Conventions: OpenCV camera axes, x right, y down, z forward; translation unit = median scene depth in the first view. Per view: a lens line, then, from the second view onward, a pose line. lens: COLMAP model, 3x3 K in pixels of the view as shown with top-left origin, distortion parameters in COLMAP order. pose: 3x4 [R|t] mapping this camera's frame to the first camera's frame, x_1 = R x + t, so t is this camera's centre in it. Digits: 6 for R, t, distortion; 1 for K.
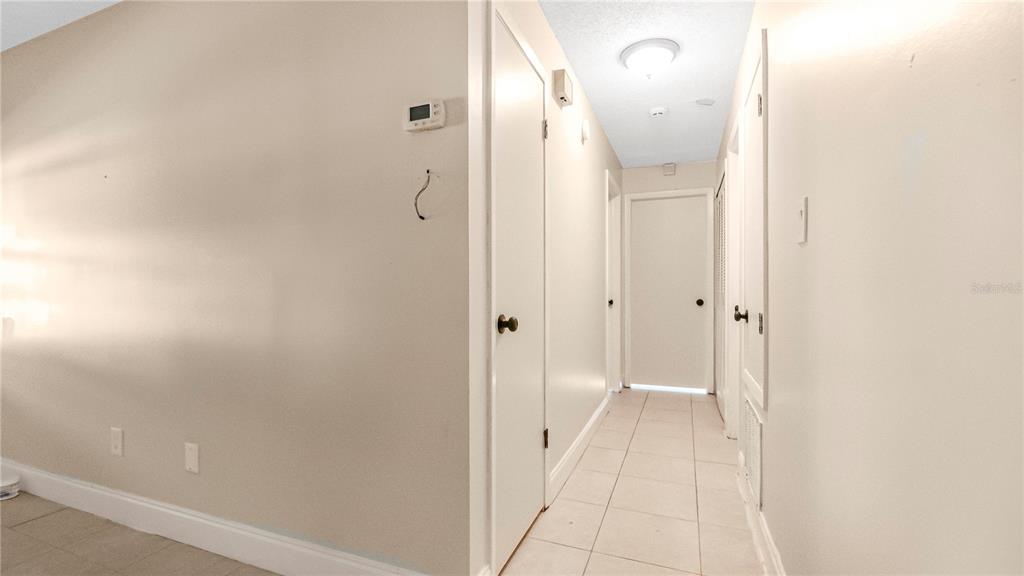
lens RADIAL K [[446.9, 0, 503.0], [0, 446.9, 282.4], [0, 0, 1]] dist [-0.009710, -0.000241]
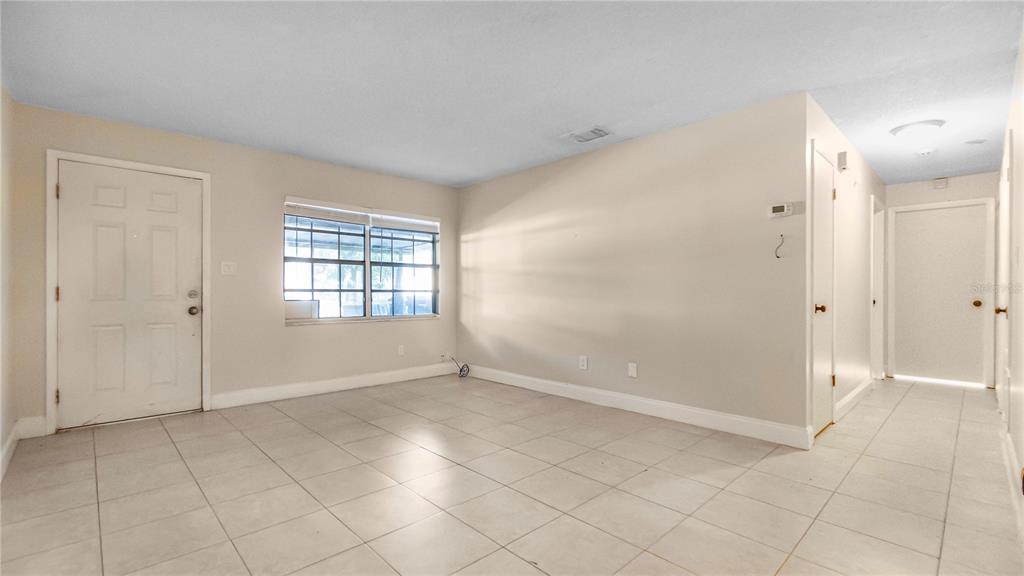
lens RADIAL K [[451.7, 0, 495.2], [0, 451.7, 287.8], [0, 0, 1]] dist [-0.000166, 0.000561]
pose [[0.906773, 0.001386, -0.421617, -0.218999], [0.002952, 0.999949, 0.009637, -0.009639], [0.421609, -0.009983, 0.906723, -0.680544]]
